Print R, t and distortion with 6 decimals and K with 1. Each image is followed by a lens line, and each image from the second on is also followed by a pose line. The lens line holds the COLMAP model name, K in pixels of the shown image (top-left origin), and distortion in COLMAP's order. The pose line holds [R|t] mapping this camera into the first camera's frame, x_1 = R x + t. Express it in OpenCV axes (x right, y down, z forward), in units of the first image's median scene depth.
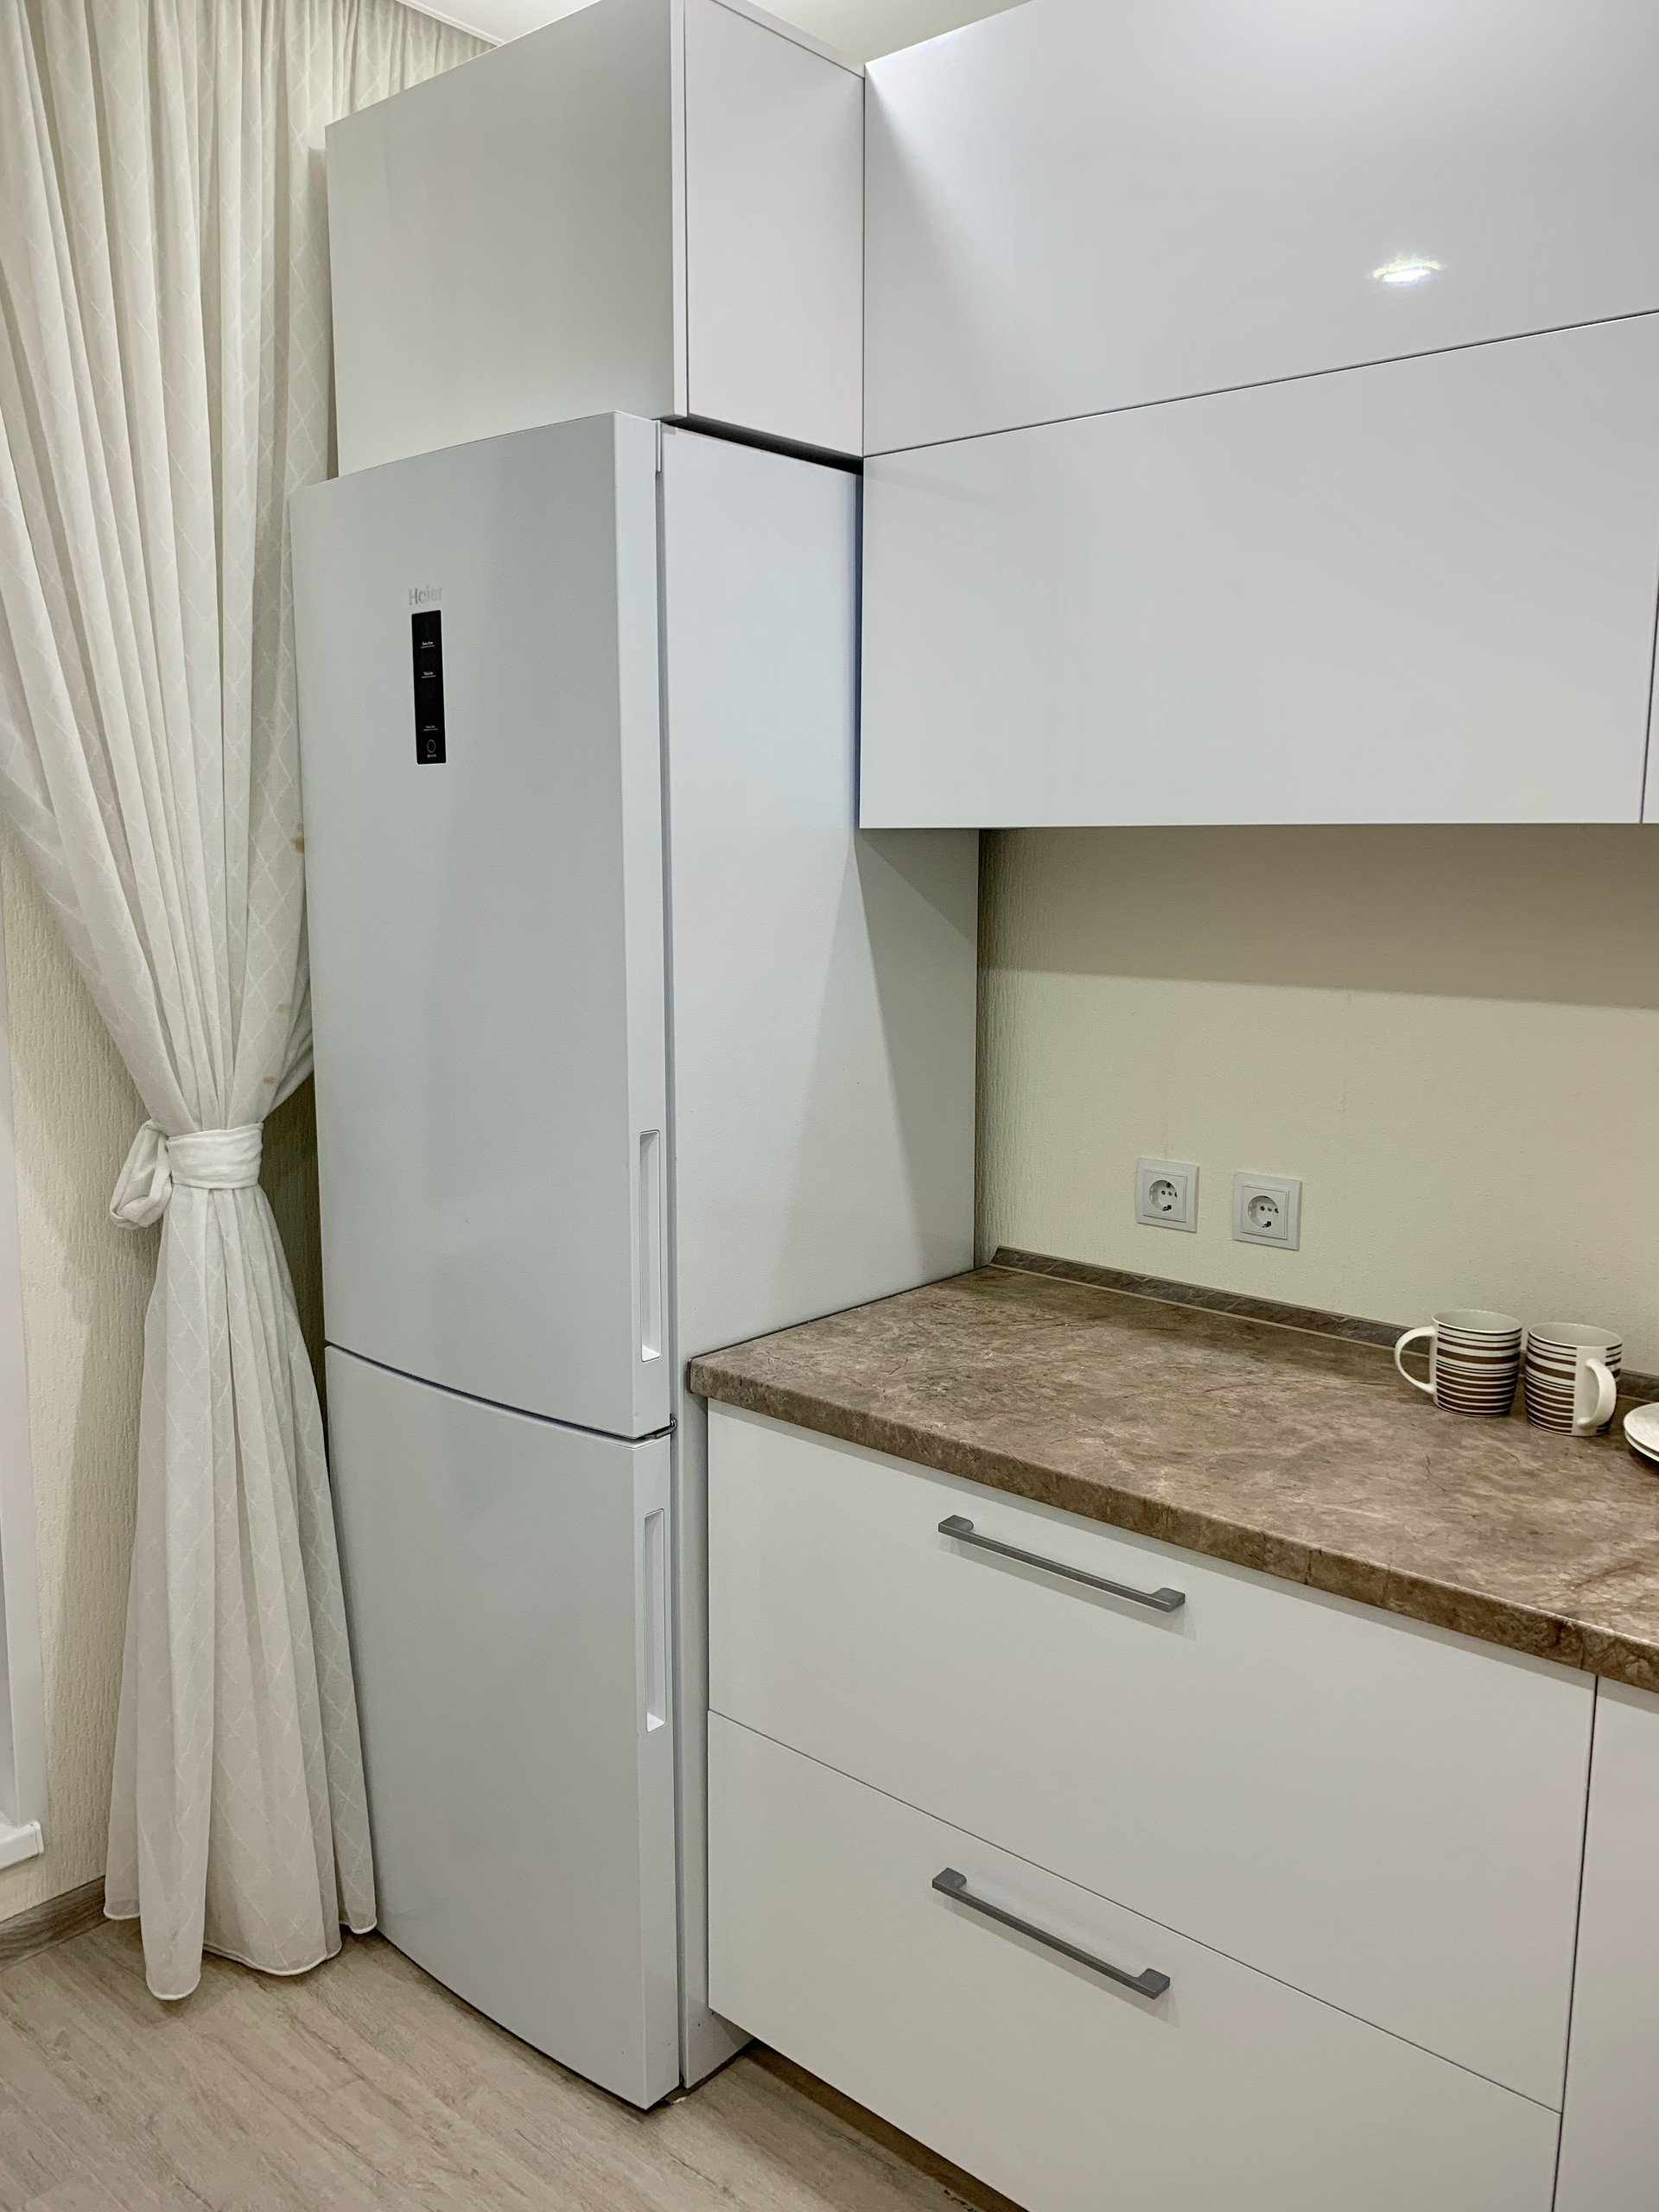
lens RADIAL K [[1717.1, 0, 823.7], [0, 1717.1, 1099.0], [0, 0, 1]] dist [0.035157, -0.040583]
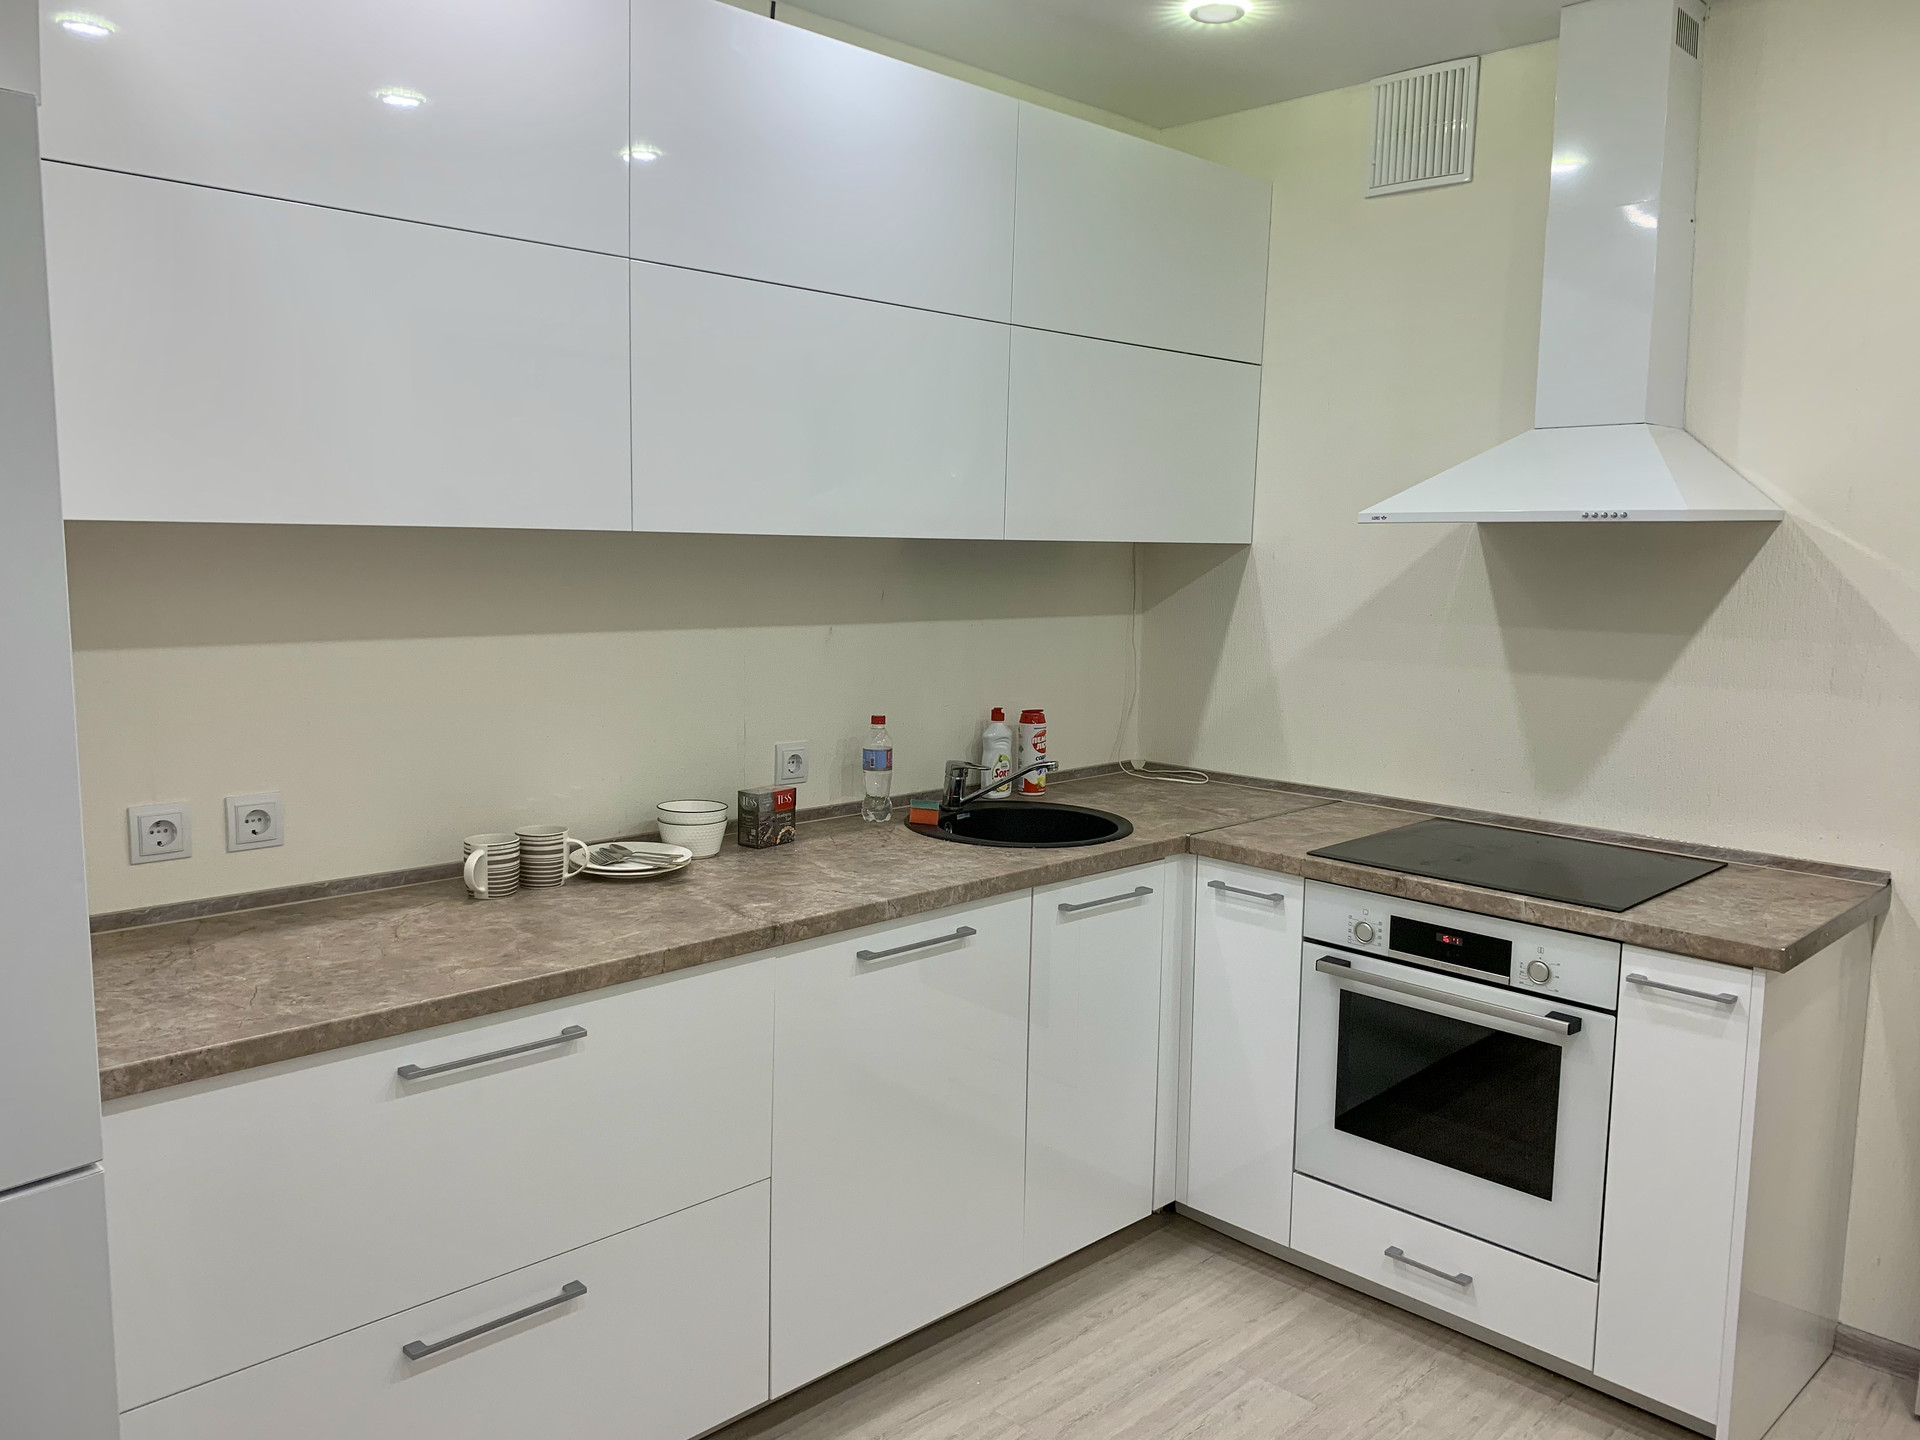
lens RADIAL K [[1490.4, 0, 954.7], [0, 1490.4, 700.8], [0, 0, 1]] dist [0.035157, -0.040583]
pose [[0.048797, -0.117969, 0.991818, -0.854531], [0.125489, 0.985856, 0.111085, -0.086780], [-0.990894, 0.119042, 0.062911, 0.428053]]
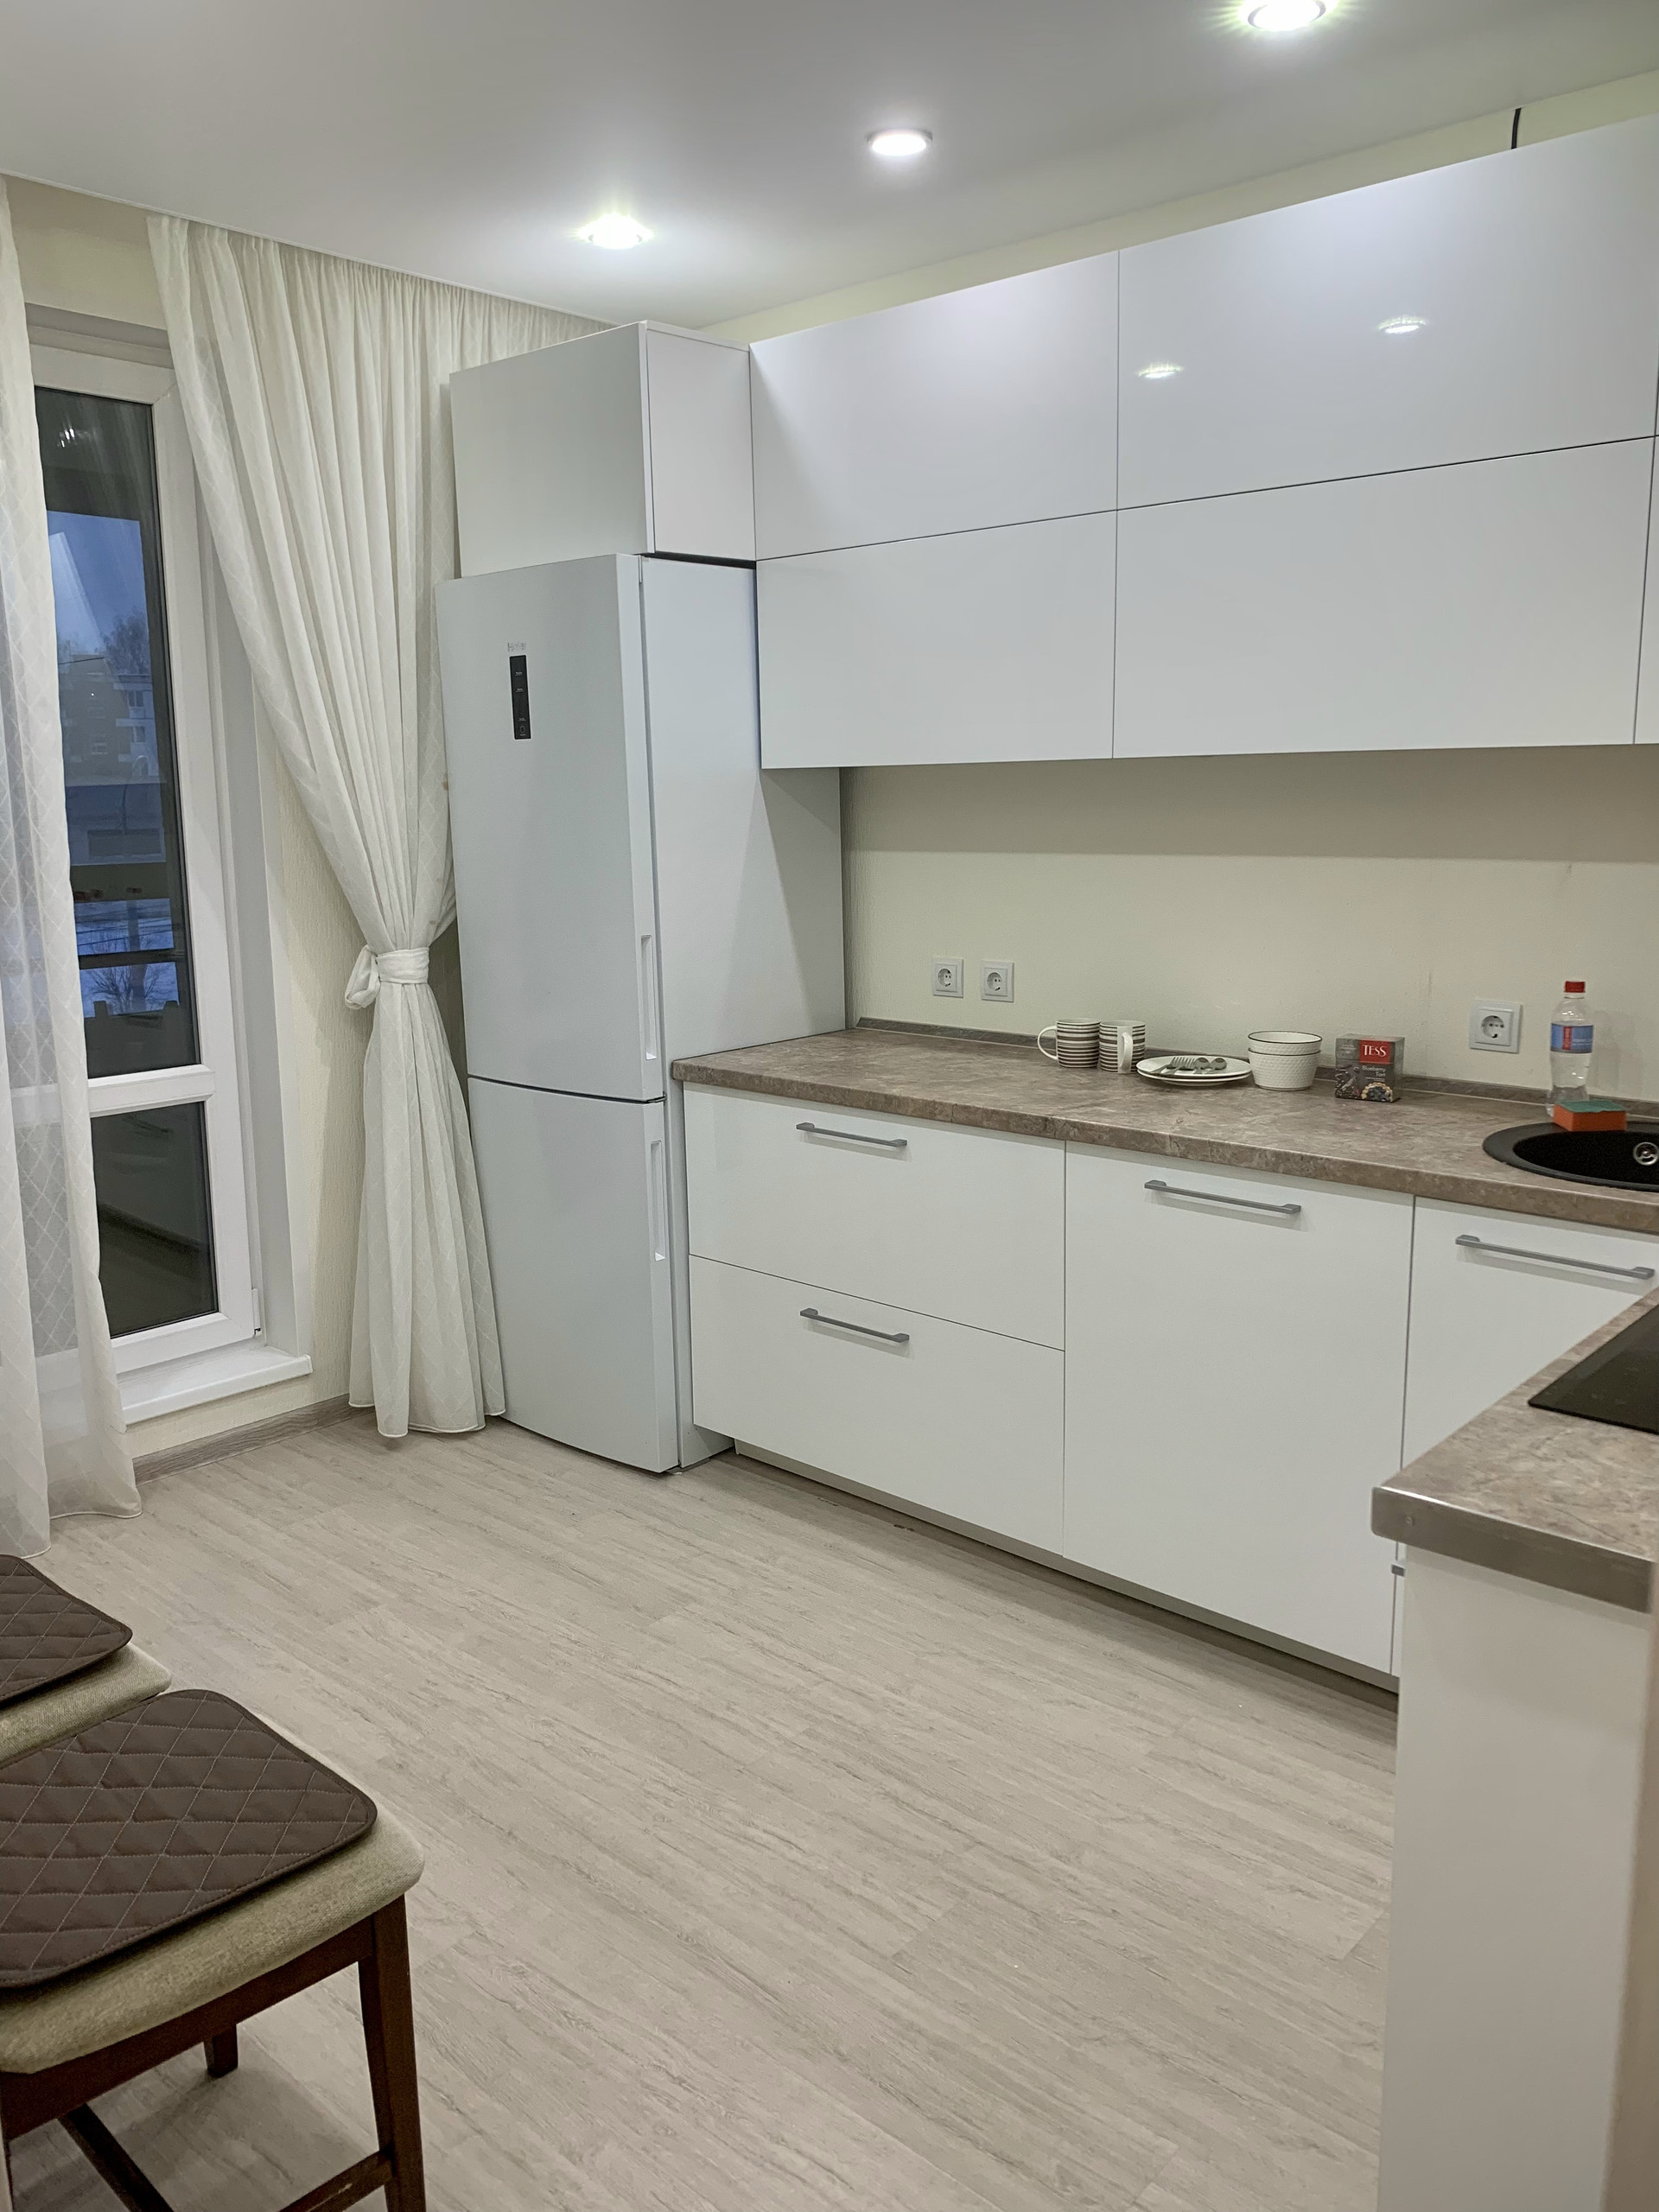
lens RADIAL K [[1717.1, 0, 847.4], [0, 1717.1, 1089.0], [0, 0, 1]] dist [0.035157, -0.040583]
pose [[0.999678, -0.021988, -0.012636, 0.129866], [0.022370, 0.999270, 0.030978, 0.125775], [0.011945, -0.031251, 0.999440, -0.823164]]
